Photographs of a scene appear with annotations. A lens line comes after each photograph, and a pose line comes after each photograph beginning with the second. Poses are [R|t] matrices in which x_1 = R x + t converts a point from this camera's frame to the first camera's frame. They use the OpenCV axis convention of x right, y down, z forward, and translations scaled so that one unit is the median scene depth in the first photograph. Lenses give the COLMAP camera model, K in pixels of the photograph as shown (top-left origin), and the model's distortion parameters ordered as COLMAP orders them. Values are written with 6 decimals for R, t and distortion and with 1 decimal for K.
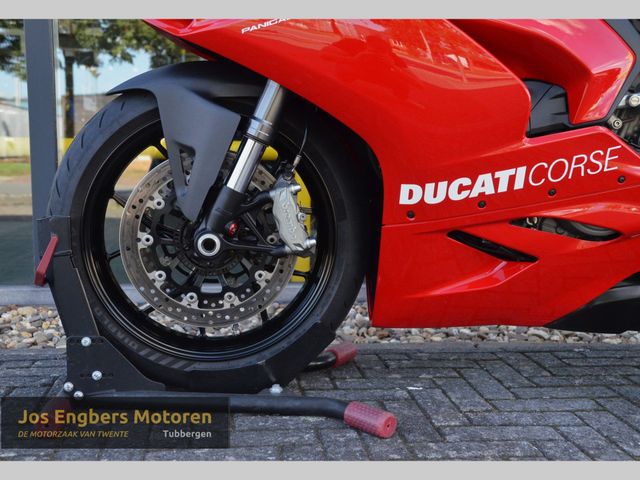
lens RADIAL K [[807.1, 0, 320.0], [0, 807.1, 240.0], [0, 0, 1]] dist [0.057036, 0.062092]
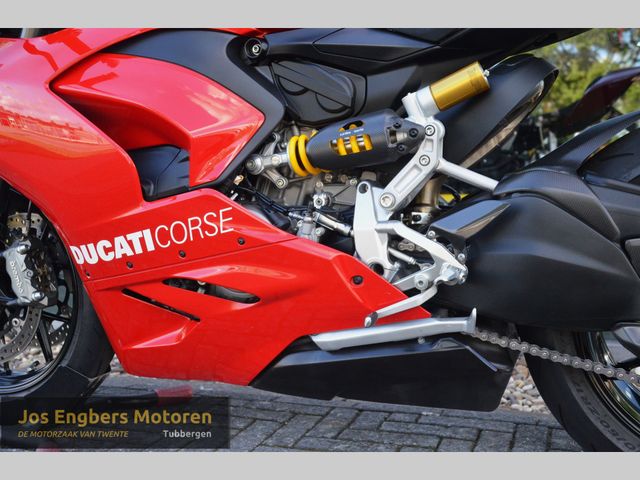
lens RADIAL K [[734.8, 0, 320.0], [0, 734.8, 240.0], [0, 0, 1]] dist [0.018351, 0.038334]
pose [[0.893230, -0.002991, -0.449590, 0.851799], [-0.018083, 0.998930, -0.042573, -0.040061], [0.449236, 0.046157, 0.892220, 0.256072]]
